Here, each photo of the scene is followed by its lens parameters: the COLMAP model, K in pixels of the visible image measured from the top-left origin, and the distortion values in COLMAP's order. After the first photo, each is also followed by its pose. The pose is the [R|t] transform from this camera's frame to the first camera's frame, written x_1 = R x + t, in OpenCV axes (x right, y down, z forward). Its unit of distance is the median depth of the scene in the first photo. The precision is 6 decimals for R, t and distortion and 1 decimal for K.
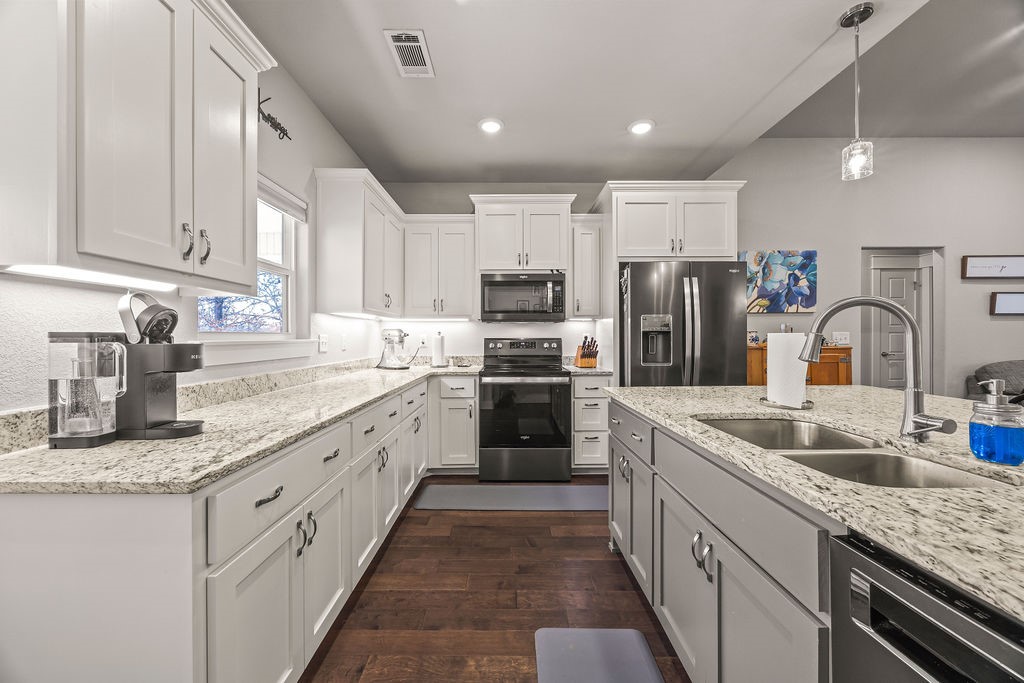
lens RADIAL K [[388.0, 0, 506.5], [0, 388.0, 339.2], [0, 0, 1]] dist [-0.000739, -0.000391]
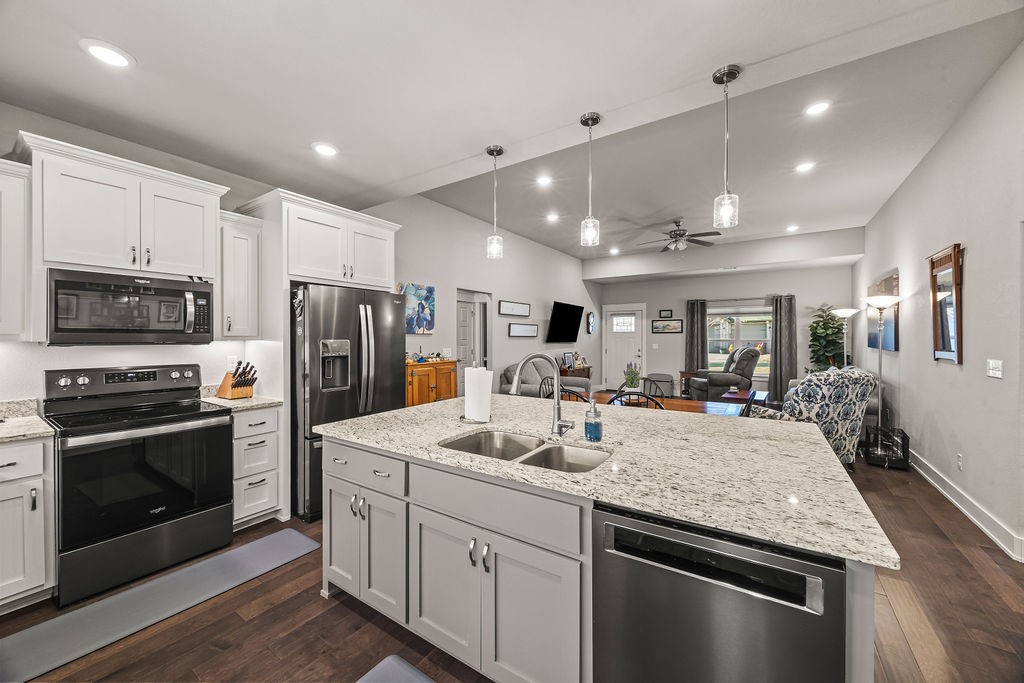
lens RADIAL K [[388.0, 0, 507.0], [0, 388.0, 339.2], [0, 0, 1]] dist [-0.000739, -0.000391]
pose [[0.559888, -0.001401, 0.828567, -0.181353], [0.003161, 0.999995, -0.000446, -0.058155], [-0.828562, 0.002869, 0.559890, 0.066955]]
